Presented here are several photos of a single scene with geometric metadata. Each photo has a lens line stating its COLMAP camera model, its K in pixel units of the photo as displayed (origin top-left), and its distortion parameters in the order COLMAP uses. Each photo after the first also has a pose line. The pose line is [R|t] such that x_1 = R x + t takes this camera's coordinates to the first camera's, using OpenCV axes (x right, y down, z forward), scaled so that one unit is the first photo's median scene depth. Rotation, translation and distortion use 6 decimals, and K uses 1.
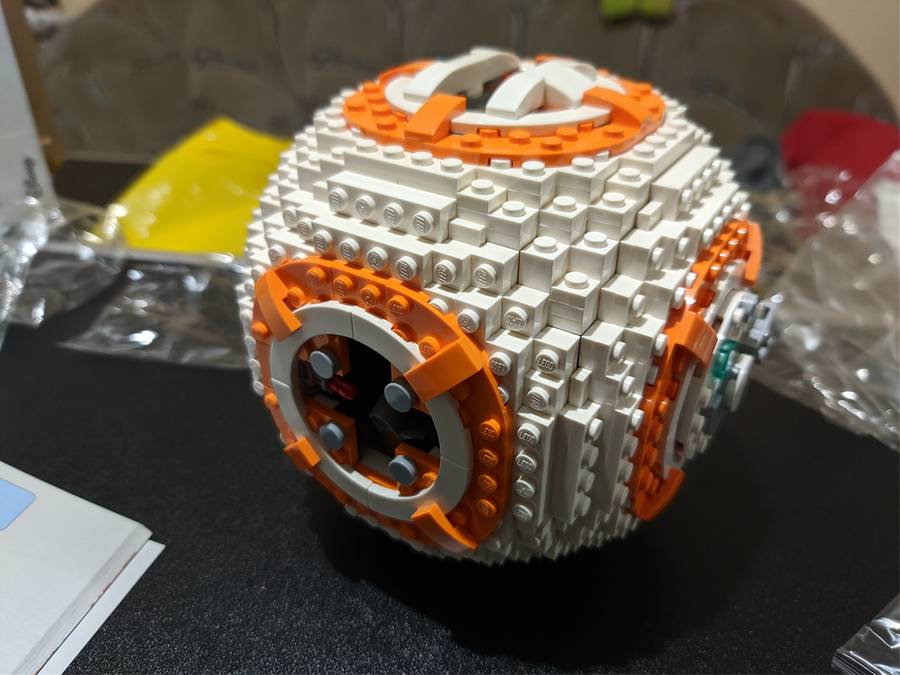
lens RADIAL K [[672.3, 0, 451.3], [0, 672.3, 331.6], [0, 0, 1]] dist [0.020341, -0.065984]
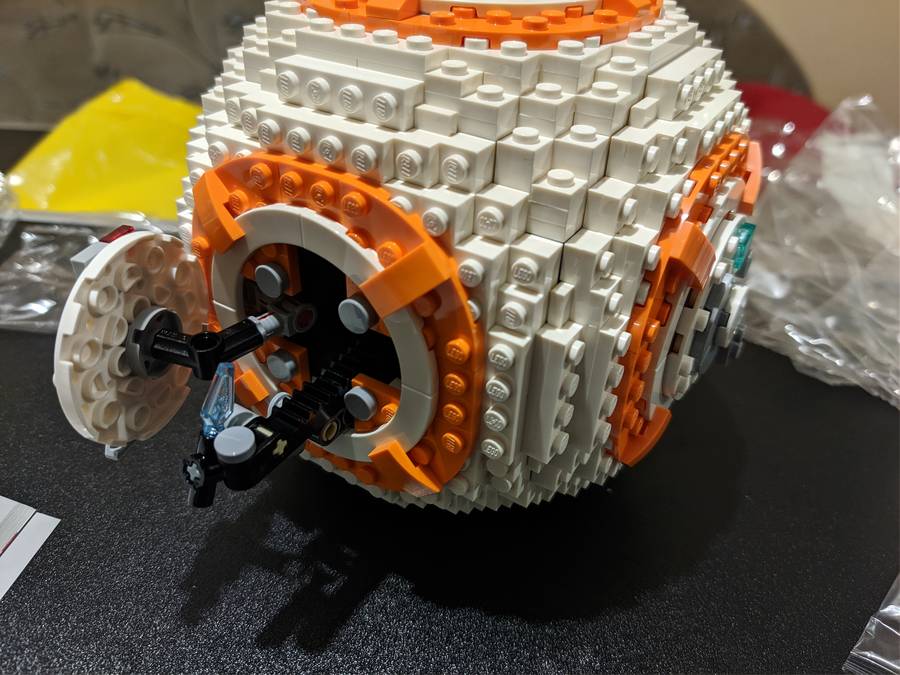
lens RADIAL K [[672.3, 0, 451.3], [0, 672.3, 331.6], [0, 0, 1]] dist [0.020341, -0.065984]
pose [[0.999065, 0.020480, 0.038079, 0.016004], [-0.021653, 0.999295, 0.030670, 0.095060], [-0.037424, -0.031466, 0.998804, 0.127801]]
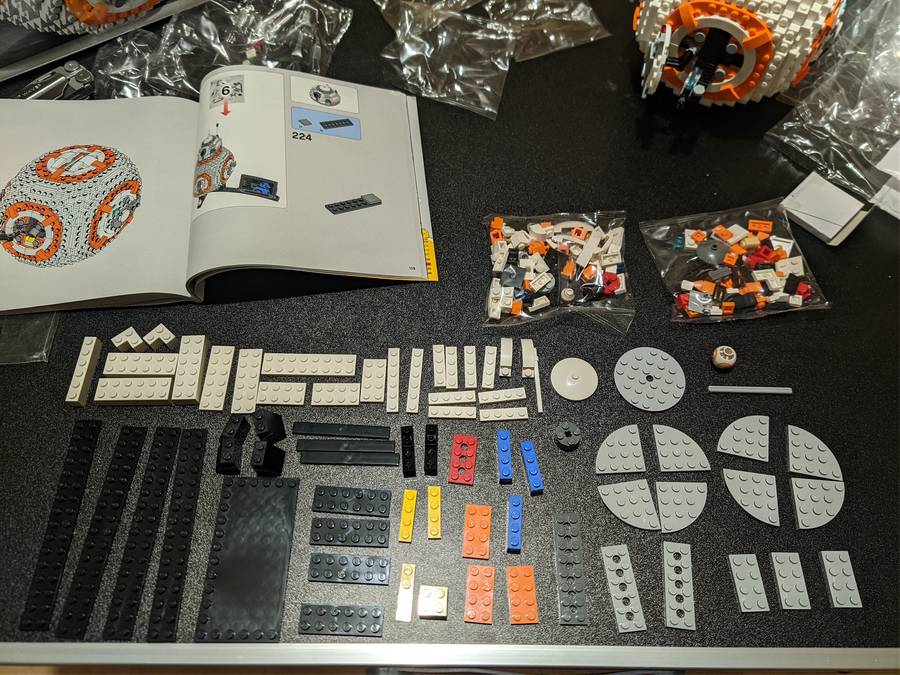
lens RADIAL K [[721.4, 0, 437.5], [0, 721.4, 340.1], [0, 0, 1]] dist [-0.003117, -0.000303]
pose [[0.995371, -0.084106, 0.046508, -1.790377], [0.047351, 0.850264, 0.524223, -0.592640], [-0.083634, -0.519594, 0.850310, -2.522026]]
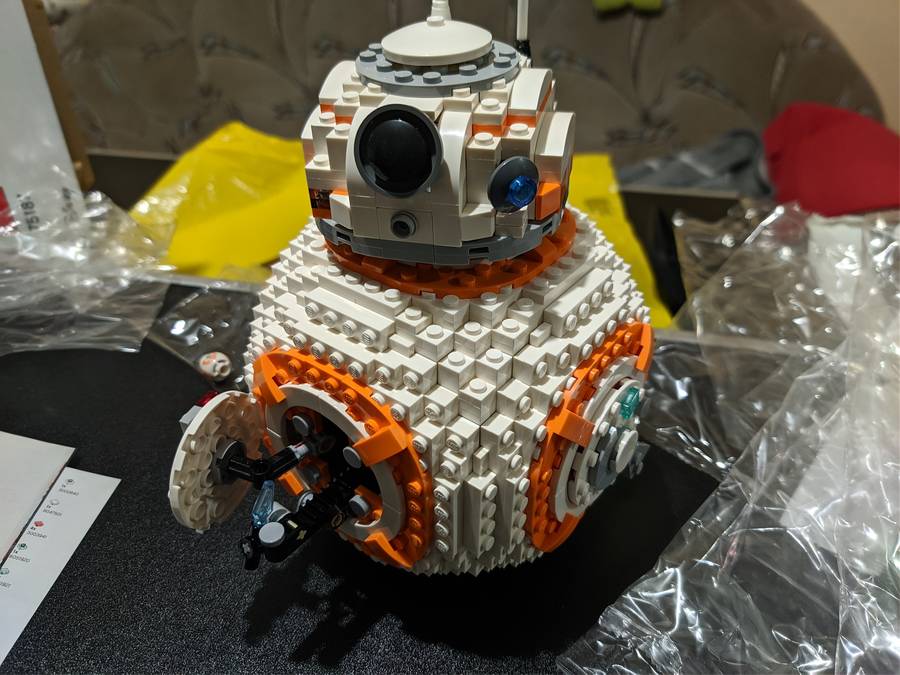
lens RADIAL K [[670.6, 0, 446.7], [0, 670.6, 339.6], [0, 0, 1]] dist [0.006274, 0.007755]
pose [[0.997228, 0.039217, -0.063239, 0.199186], [-0.035718, 0.997817, 0.055550, -0.236764], [0.065279, -0.053137, 0.996451, -0.346045]]
